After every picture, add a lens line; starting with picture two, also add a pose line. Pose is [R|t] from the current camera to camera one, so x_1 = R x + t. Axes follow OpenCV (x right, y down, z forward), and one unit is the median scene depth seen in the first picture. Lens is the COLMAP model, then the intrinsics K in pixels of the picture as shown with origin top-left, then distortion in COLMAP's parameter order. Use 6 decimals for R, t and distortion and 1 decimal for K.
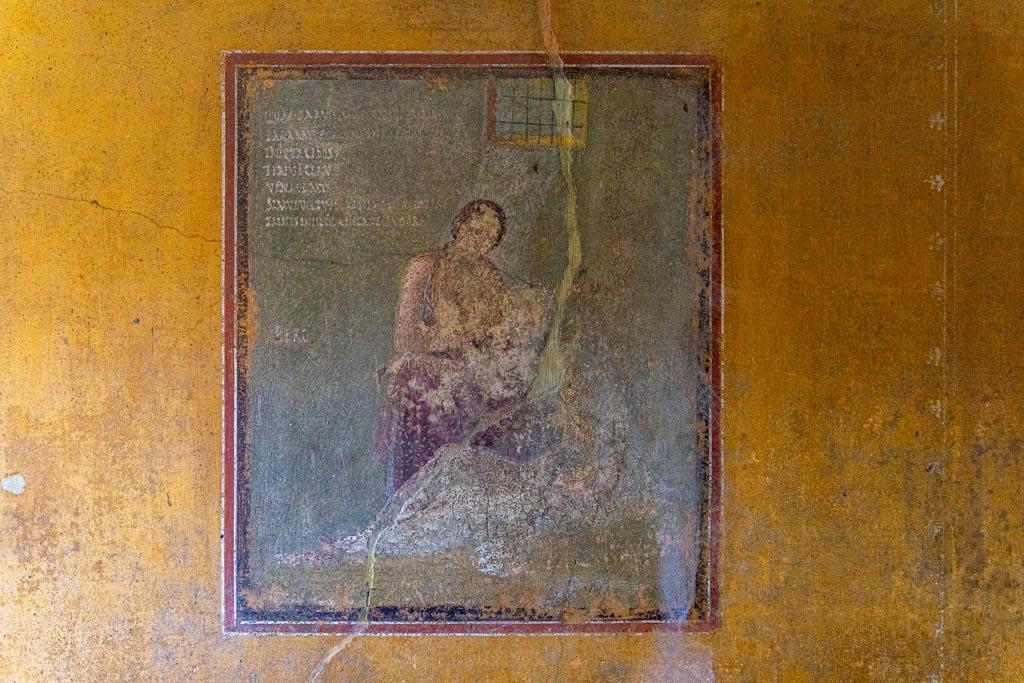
lens RADIAL K [[1376.6, 0, 511.5], [0, 1376.6, 340.6], [0, 0, 1]] dist [-0.010664, 0.000000]
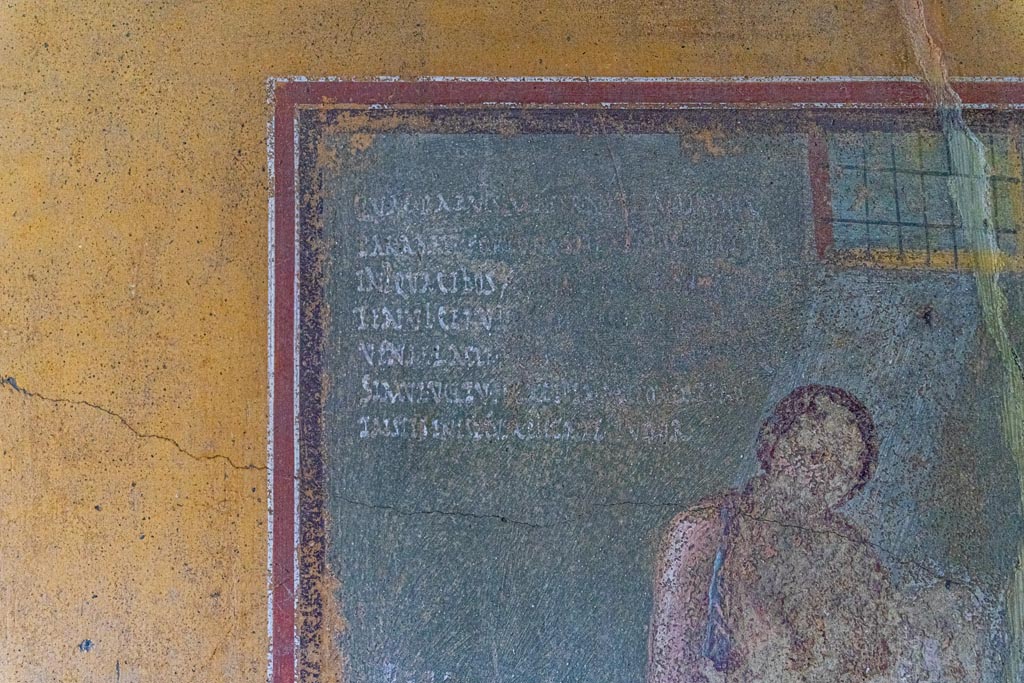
lens RADIAL K [[1759.9, 0, 512.2], [0, 1759.9, 342.0], [0, 0, 1]] dist [-0.018619, 0.000000]
pose [[0.999108, 0.005848, -0.041819, -0.099226], [-0.008927, 0.997232, -0.073820, -0.070551], [0.041271, 0.074127, 0.996394, 0.388070]]
